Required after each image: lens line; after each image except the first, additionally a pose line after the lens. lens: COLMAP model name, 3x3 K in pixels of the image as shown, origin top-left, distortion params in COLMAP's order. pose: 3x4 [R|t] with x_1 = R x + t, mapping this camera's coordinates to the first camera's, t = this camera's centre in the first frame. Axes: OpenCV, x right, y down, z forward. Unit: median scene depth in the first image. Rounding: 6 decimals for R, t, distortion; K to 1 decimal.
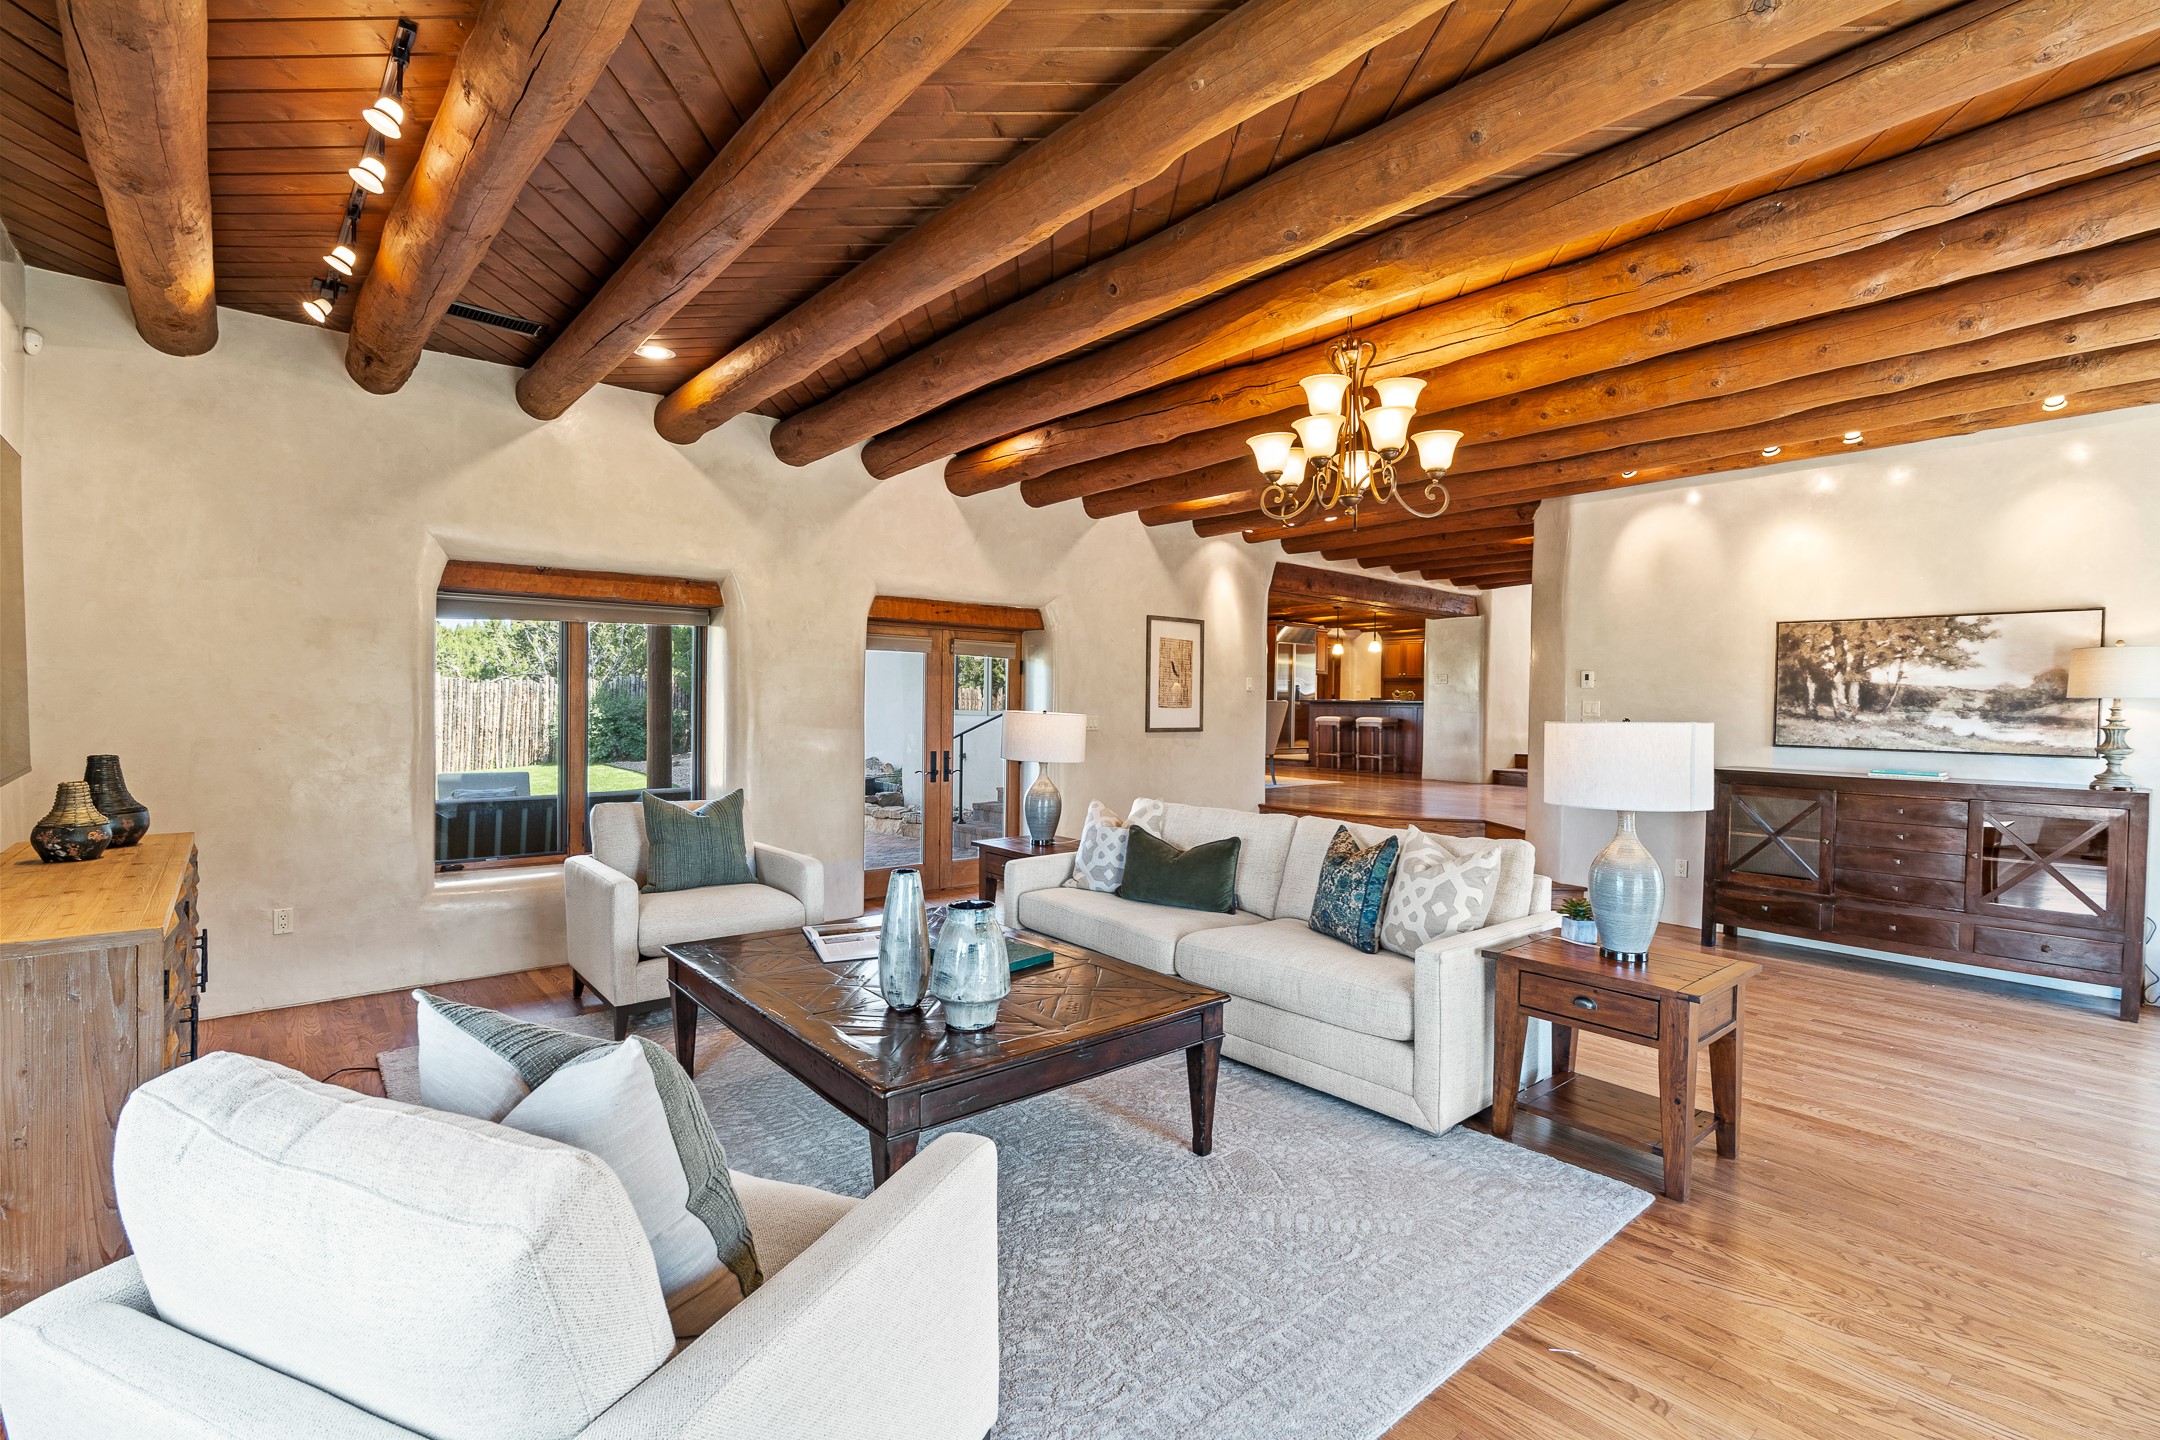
lens RADIAL K [[982.8, 0, 1080.6], [0, 982.8, 713.8], [0, 0, 1]] dist [-0.016303, 0.005365]
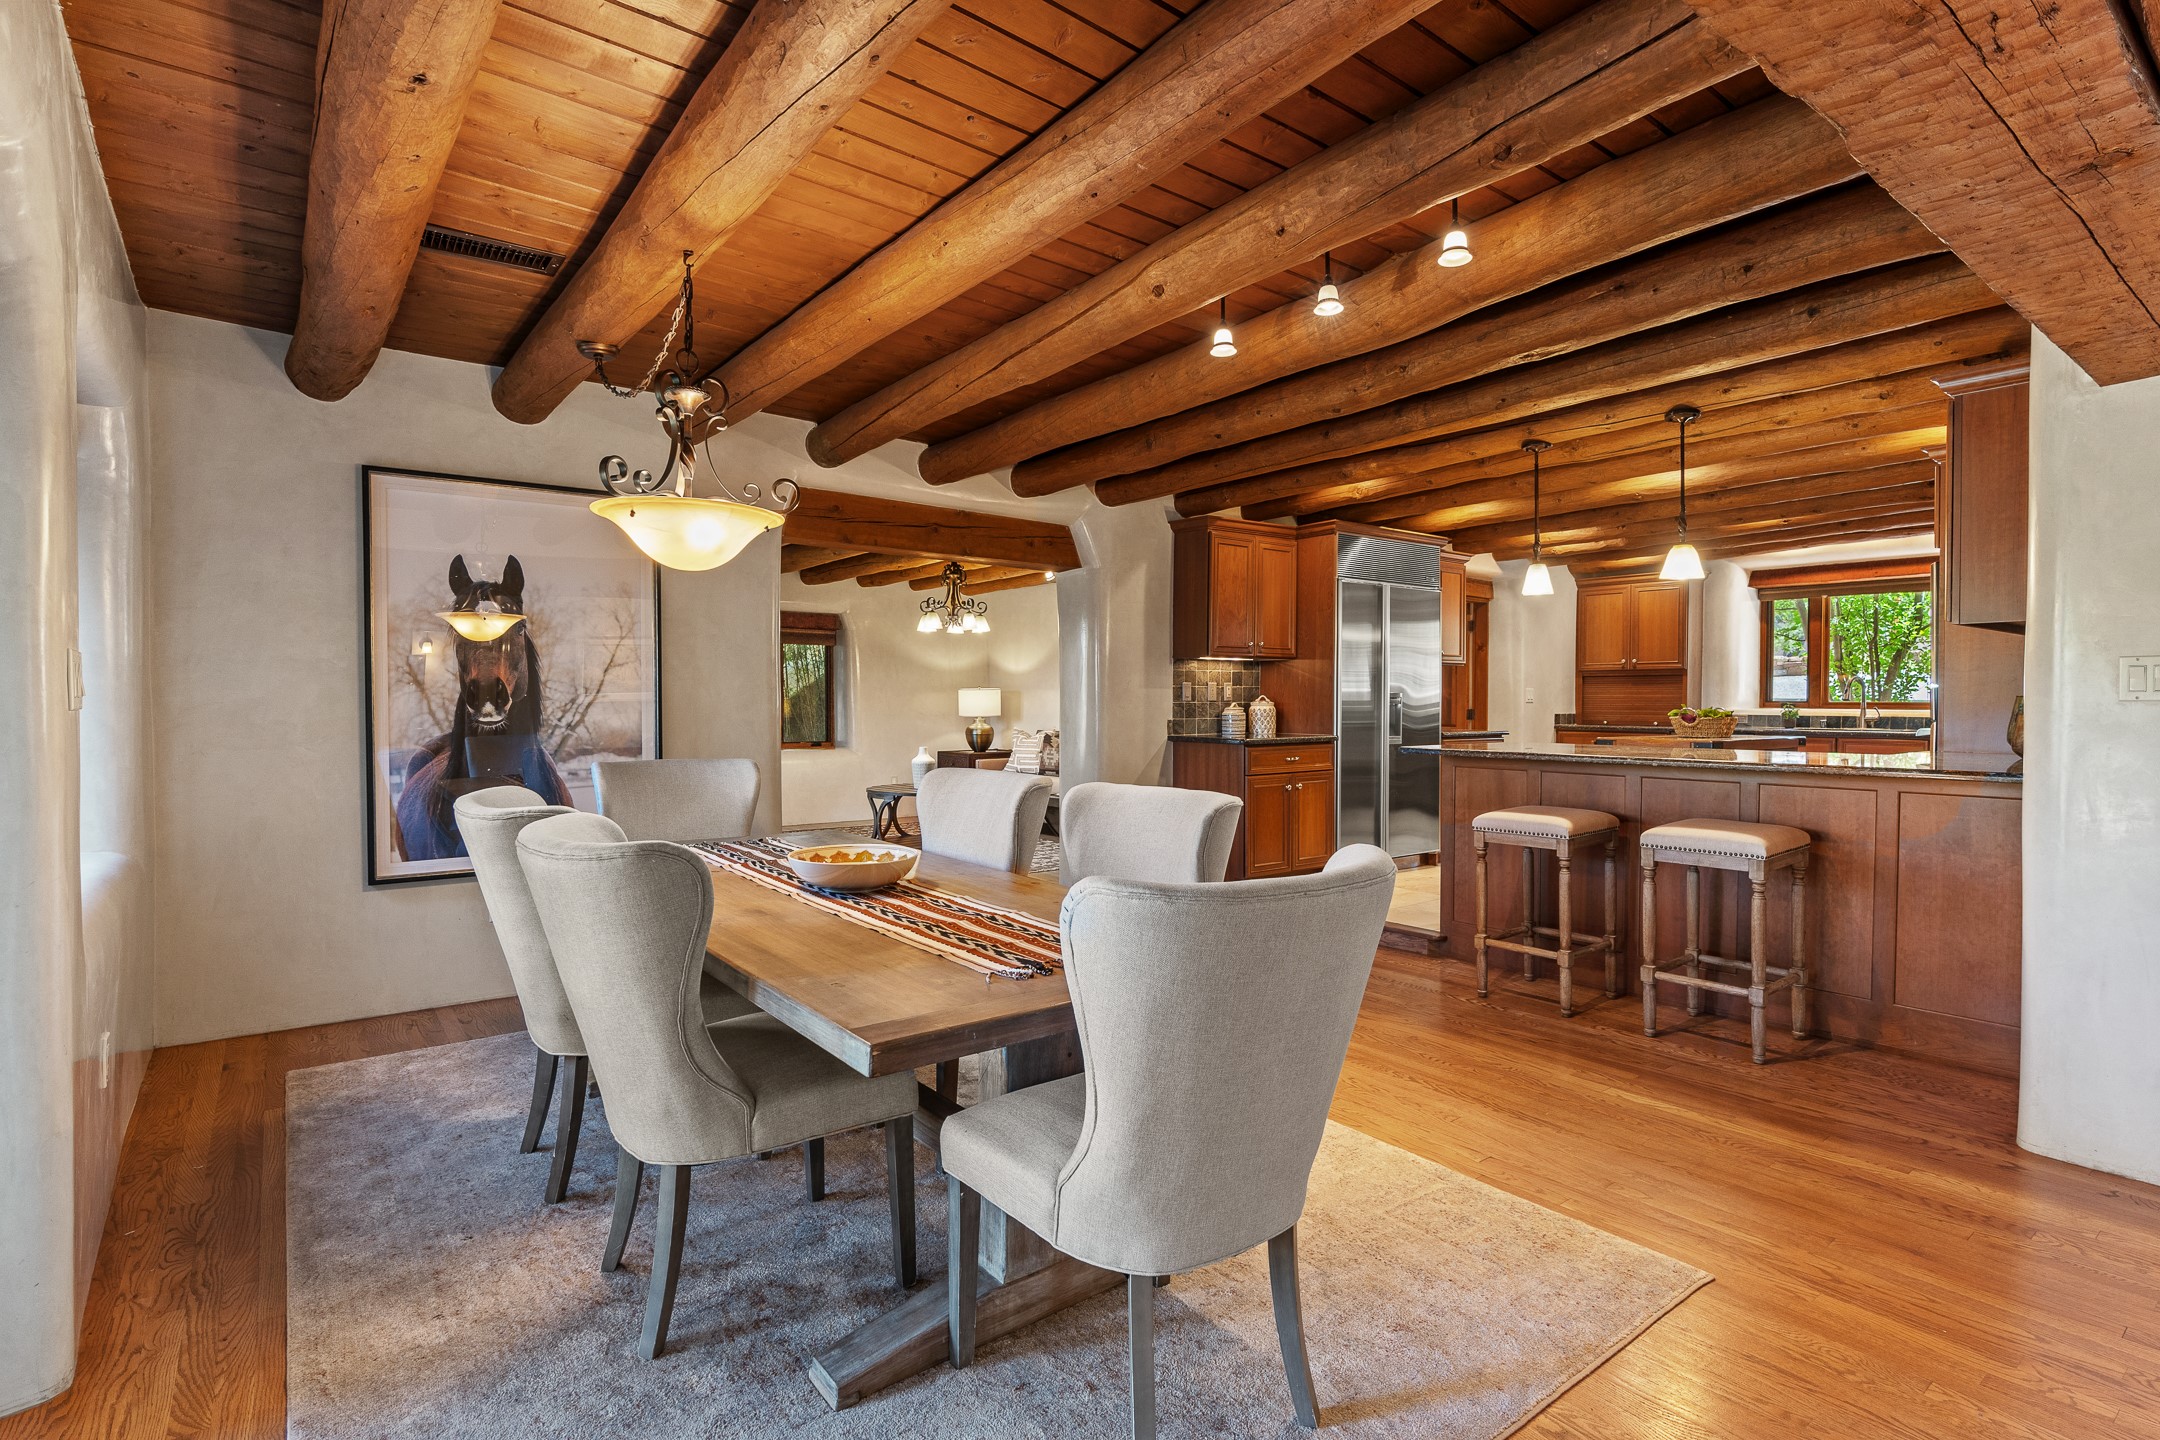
lens RADIAL K [[1064.0, 0, 1067.6], [0, 1064.0, 721.9], [0, 0, 1]] dist [-0.009796, 0.001514]
pose [[0.997900, -0.012862, -0.063486, 0.330969], [0.013442, 0.999872, 0.008723, -0.065730], [0.063366, -0.009559, 0.997945, 1.601966]]
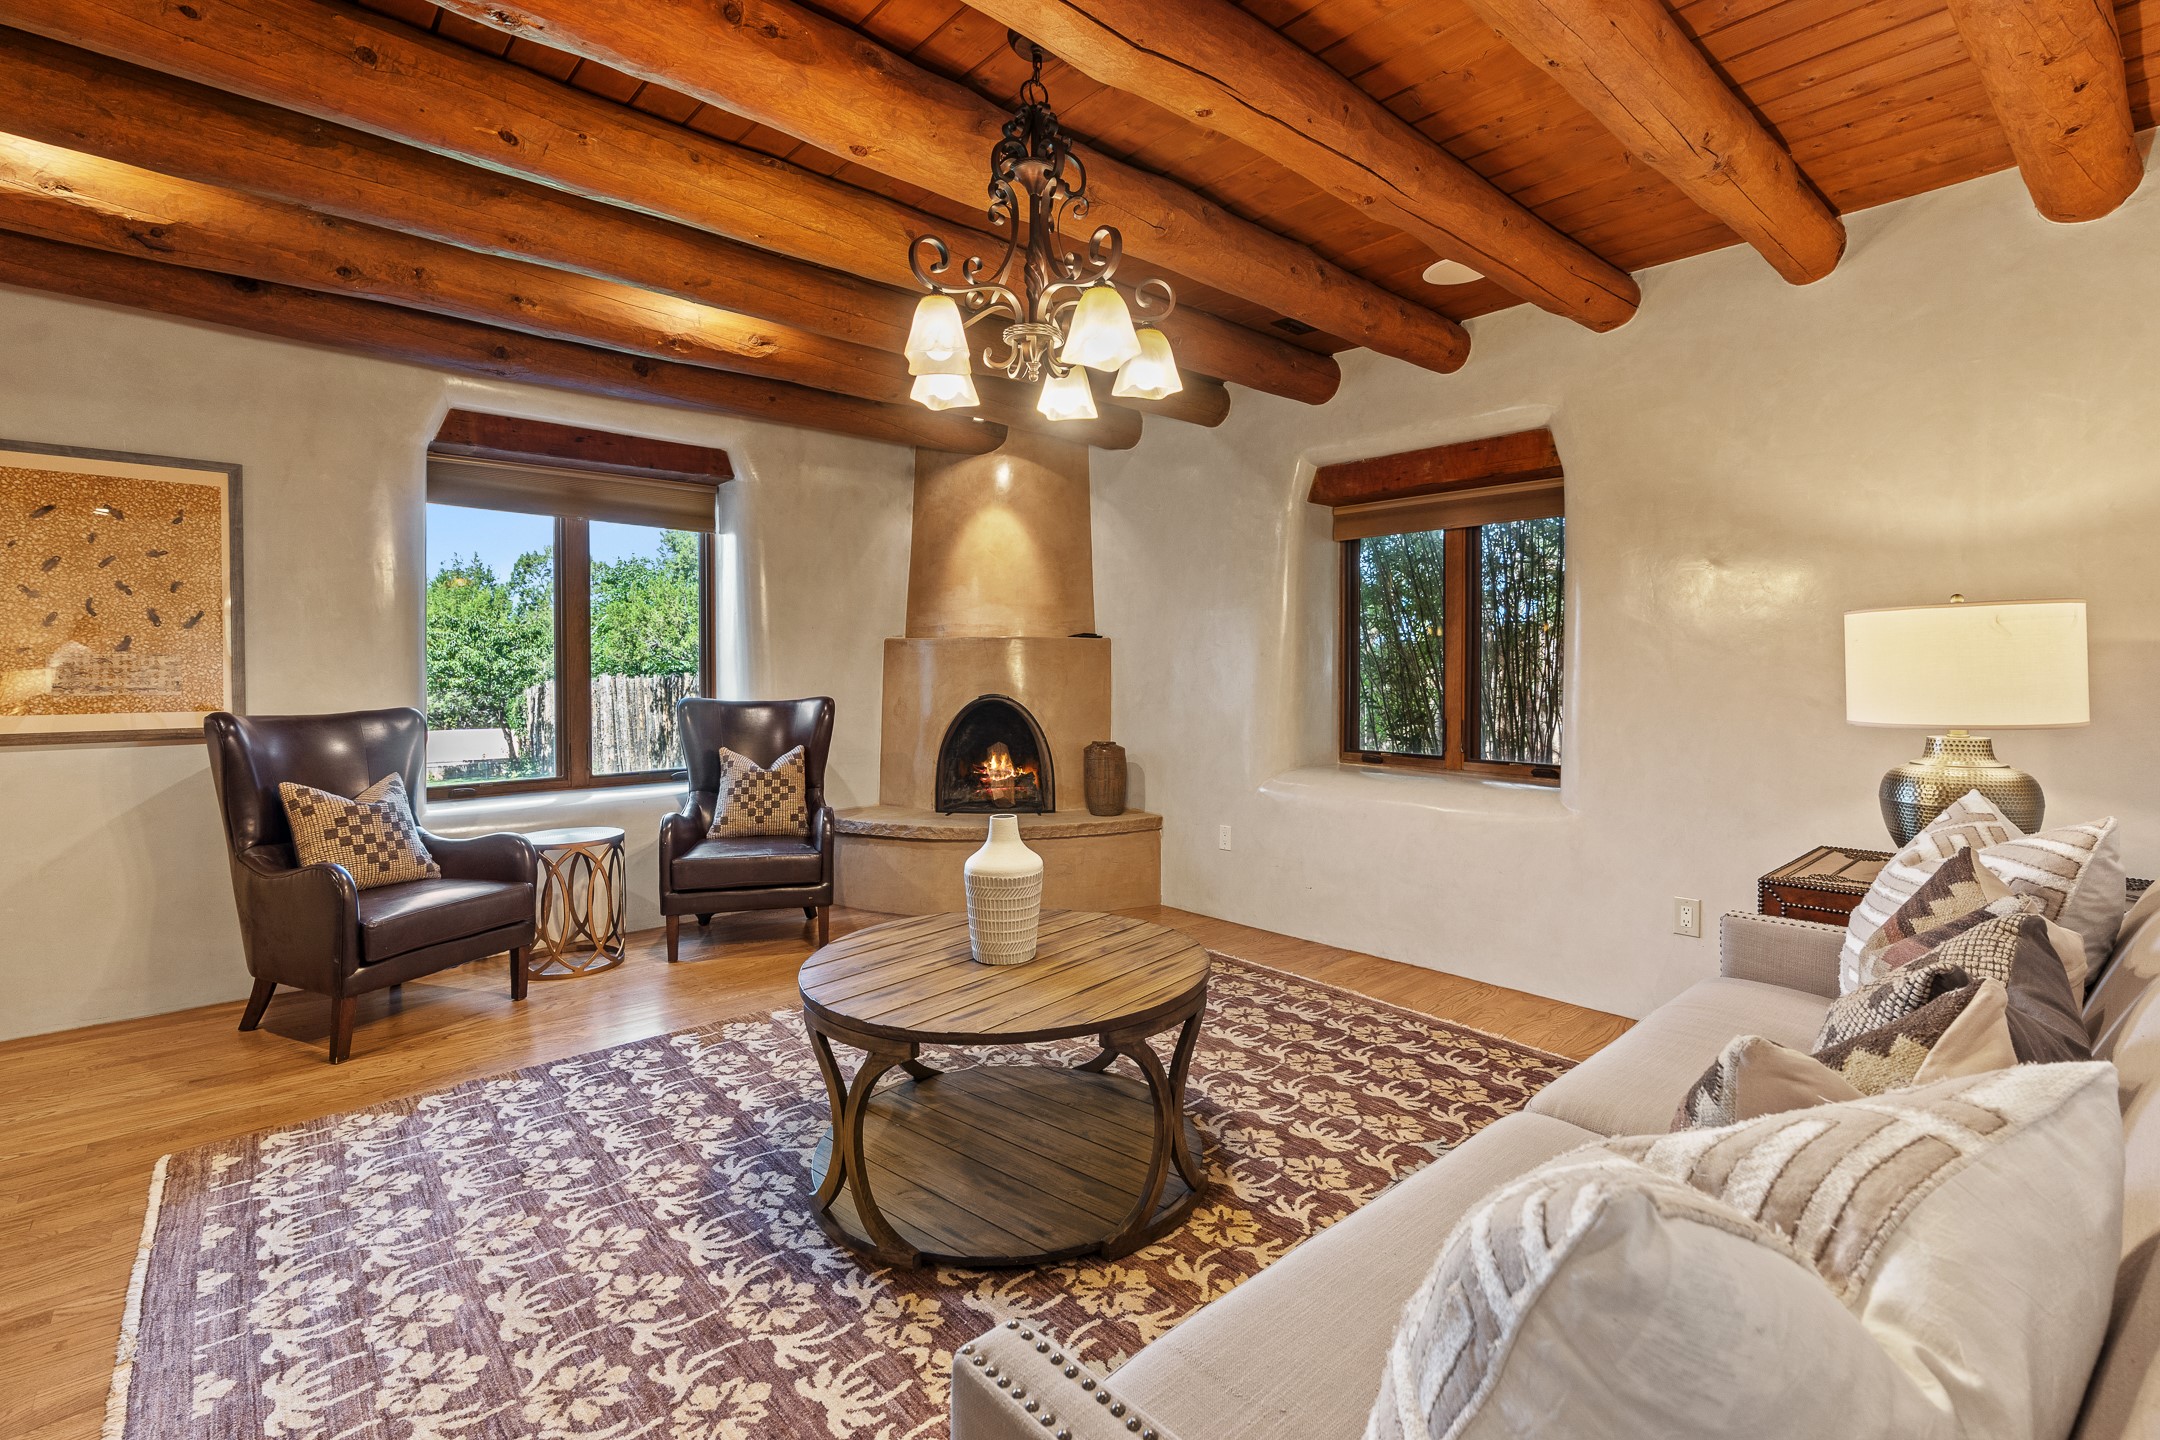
lens RADIAL K [[982.8, 0, 1102.4], [0, 982.8, 684.6], [0, 0, 1]] dist [-0.016303, 0.005365]
pose [[0.034172, 0.001510, -0.999415, 0.440488], [-0.009385, 0.999955, 0.001190, -0.075741], [0.999372, 0.009339, 0.034185, 3.089261]]
